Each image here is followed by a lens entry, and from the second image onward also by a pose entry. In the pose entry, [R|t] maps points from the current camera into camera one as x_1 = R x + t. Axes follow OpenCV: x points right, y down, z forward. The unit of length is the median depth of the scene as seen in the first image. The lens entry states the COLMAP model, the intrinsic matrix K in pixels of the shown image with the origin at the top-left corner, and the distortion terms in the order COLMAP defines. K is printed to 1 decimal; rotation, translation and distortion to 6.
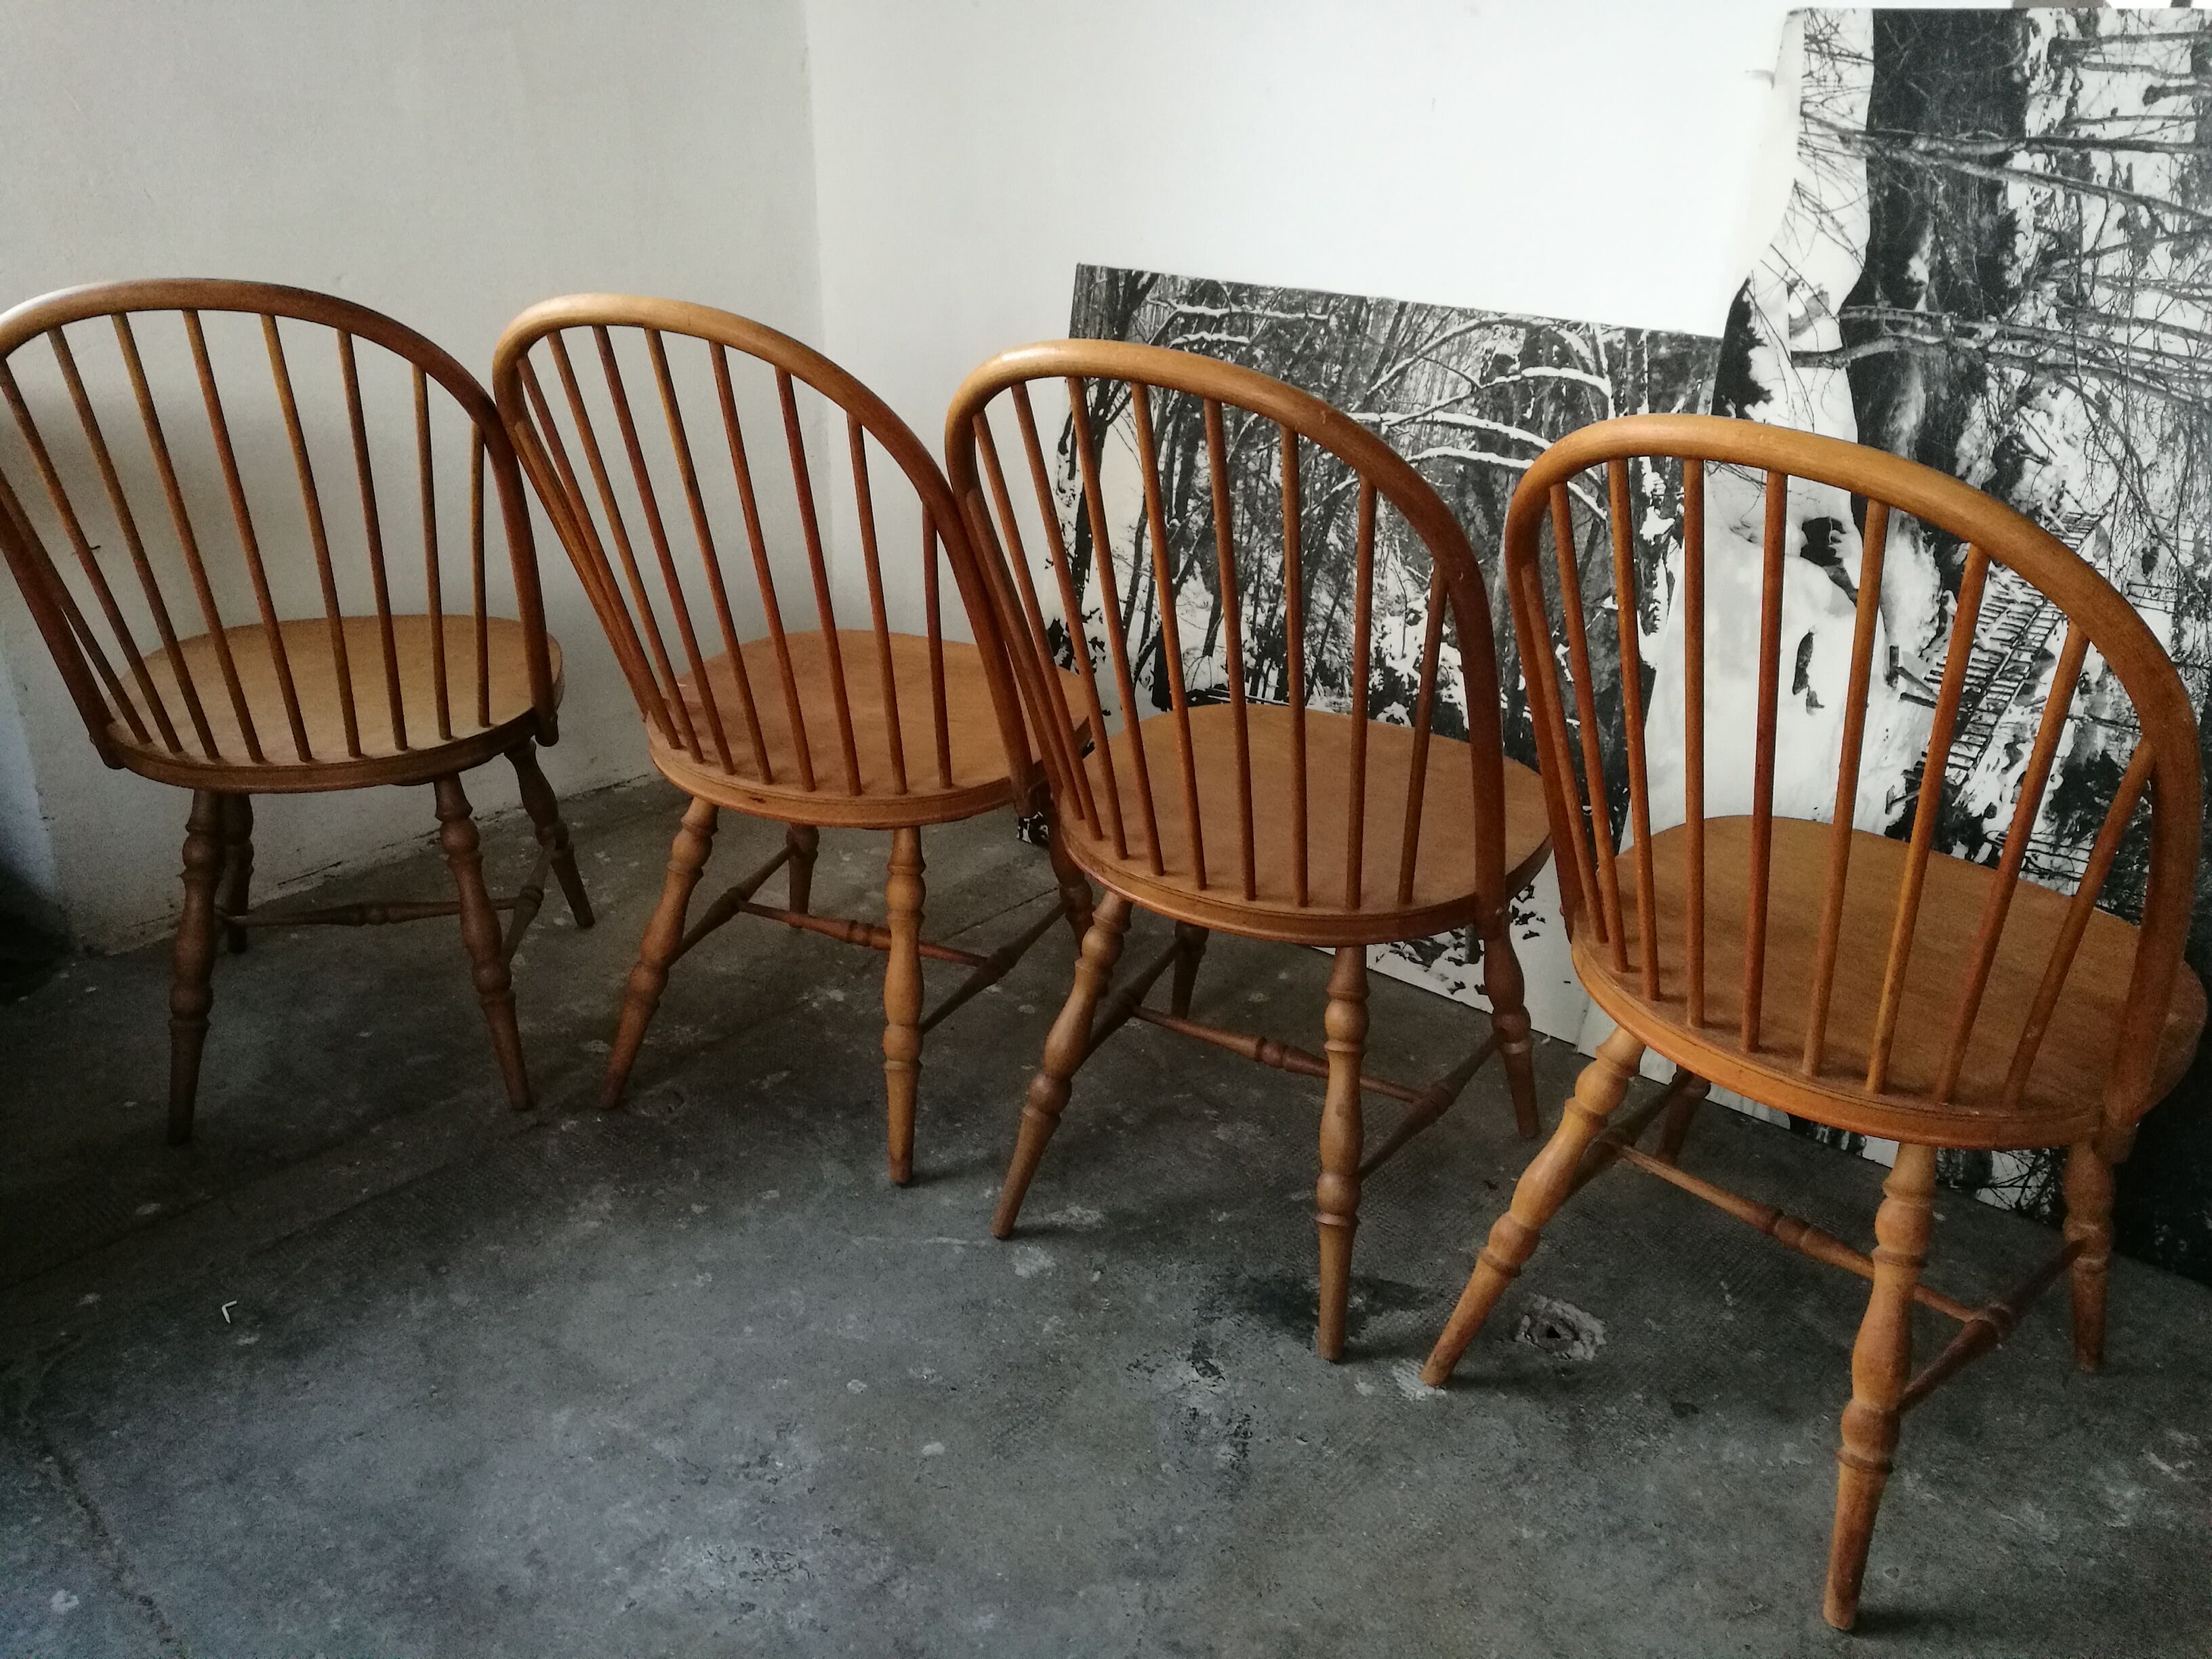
lens RADIAL K [[1772.9, 0, 1103.2], [0, 1772.9, 833.4], [0, 0, 1]] dist [0.006979, 0.009491]
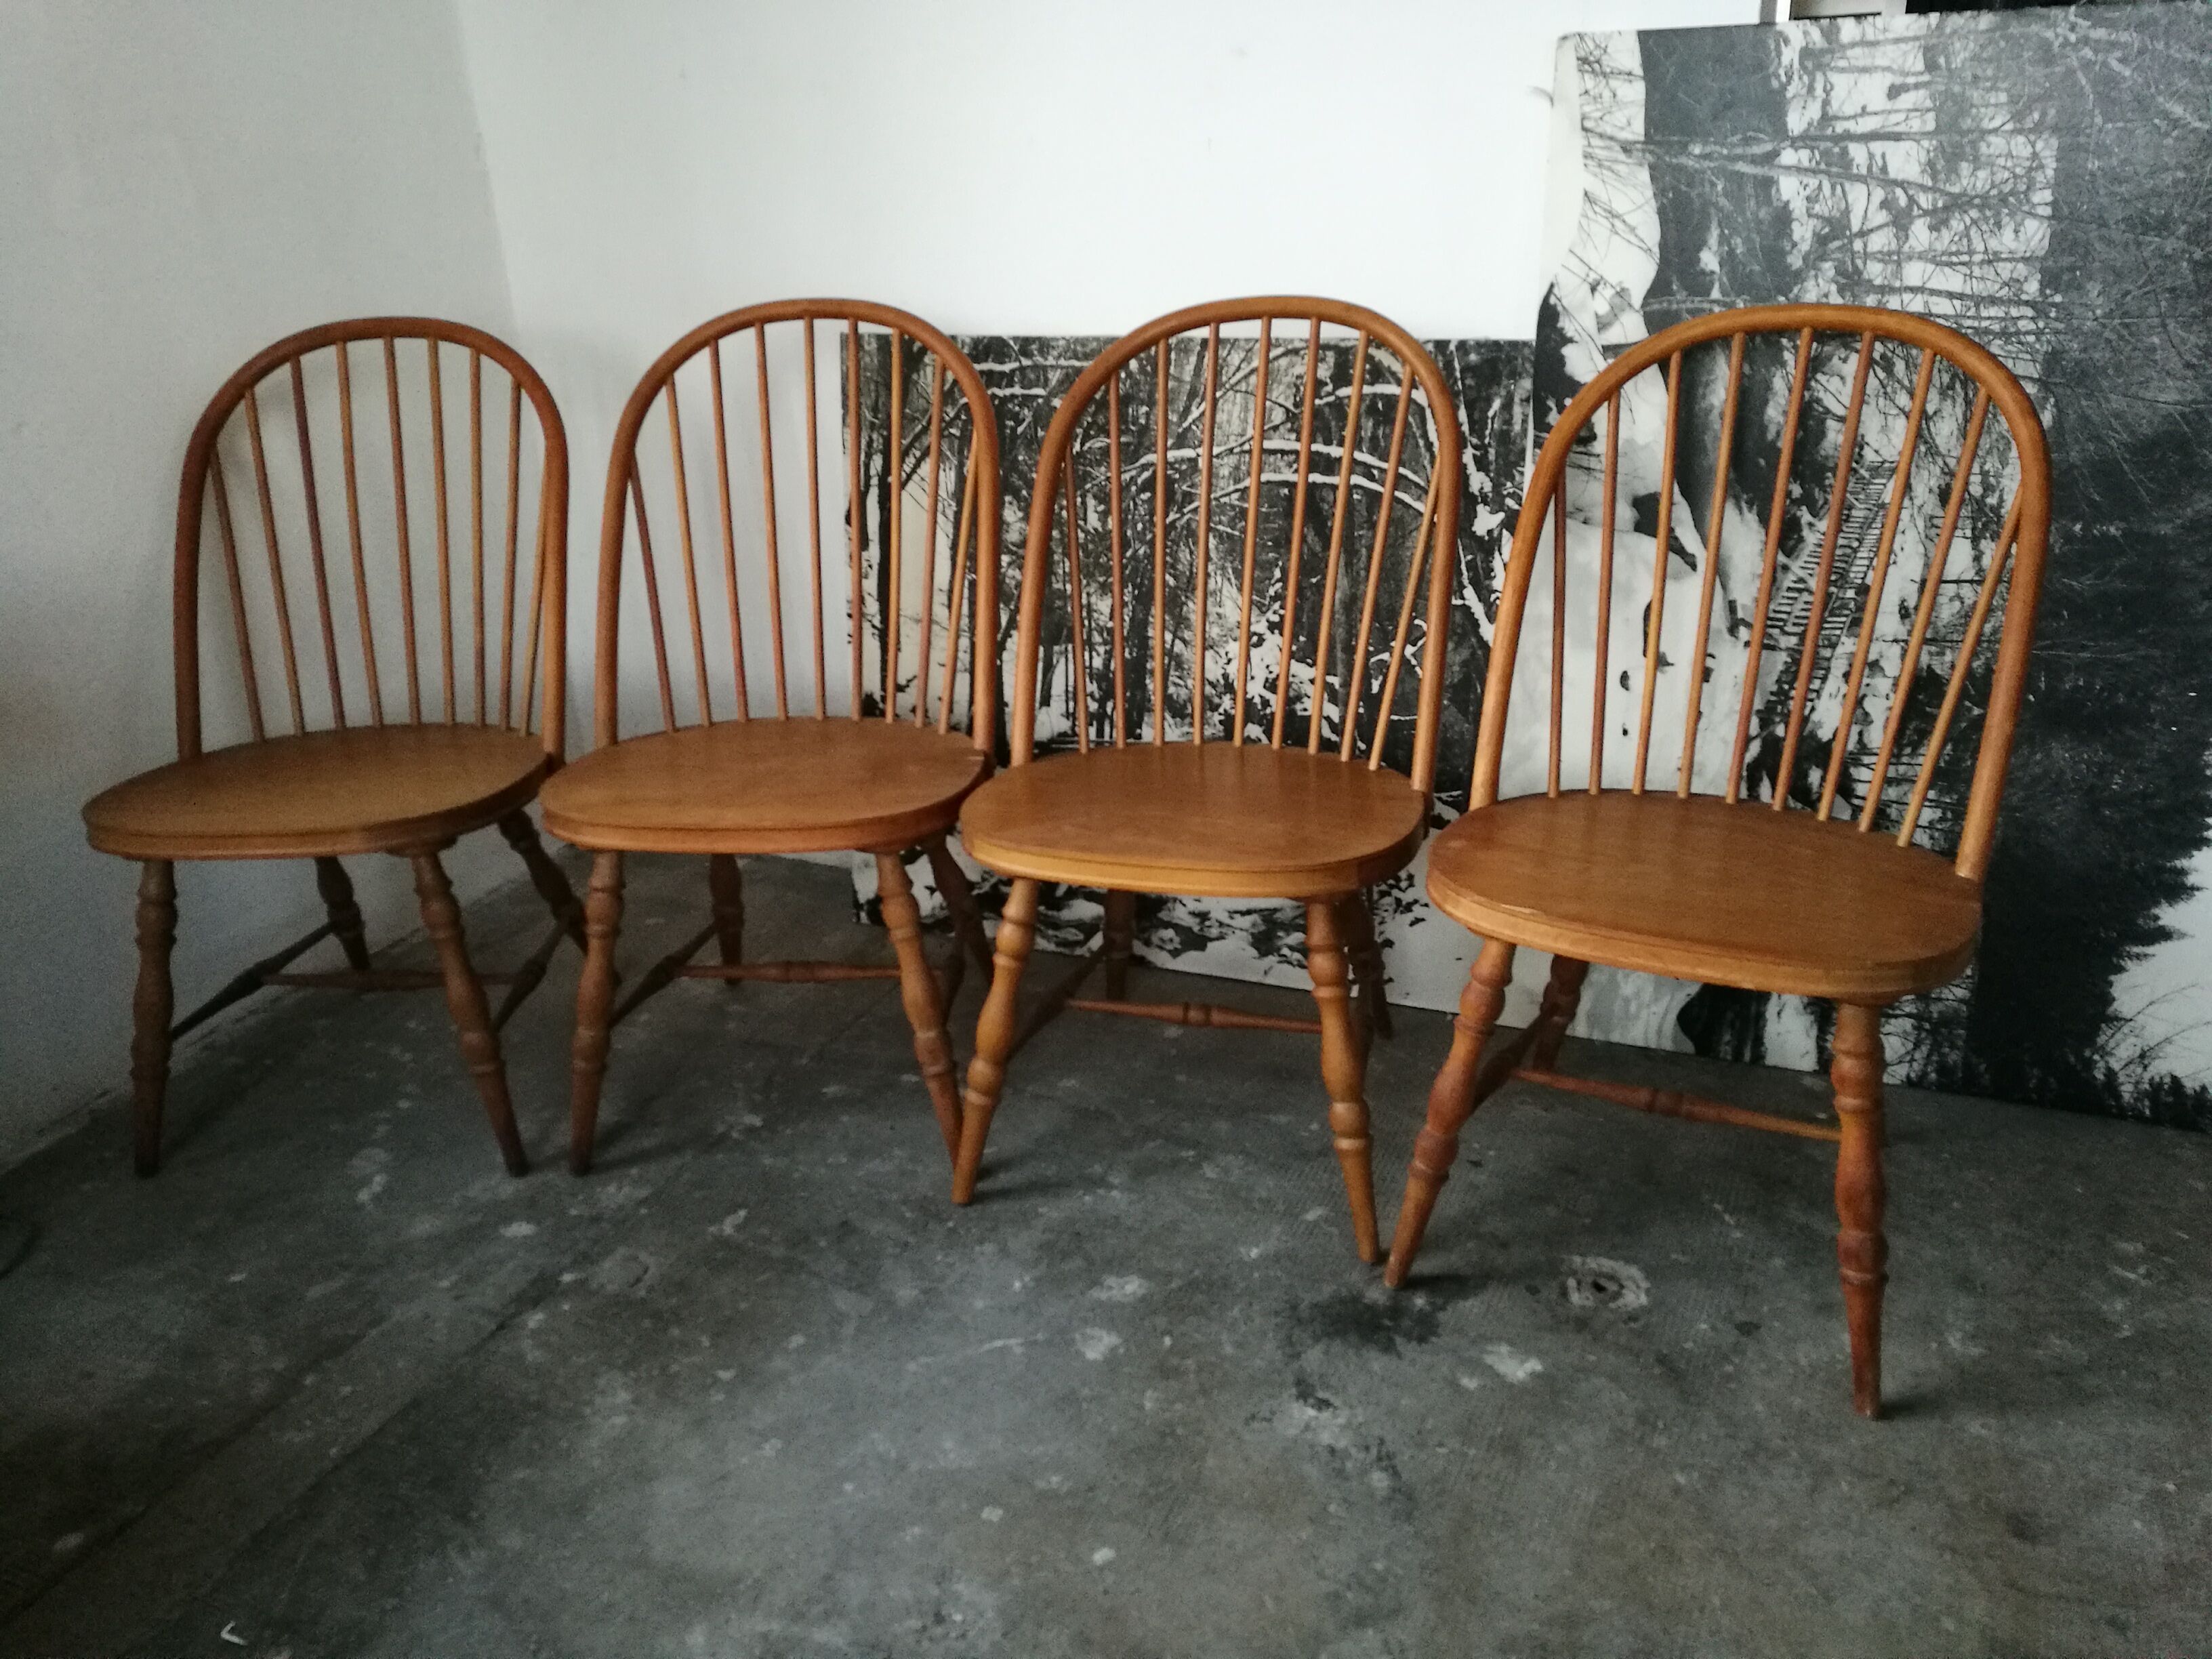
lens RADIAL K [[1750.5, 0, 1106.0], [0, 1750.5, 829.5], [0, 0, 1]] dist [0.057718, -0.058449]
pose [[0.951468, -0.169584, 0.256807, -0.235419], [0.175324, 0.984511, 0.000553, -0.035603], [-0.252923, 0.044498, 0.966463, 0.049416]]
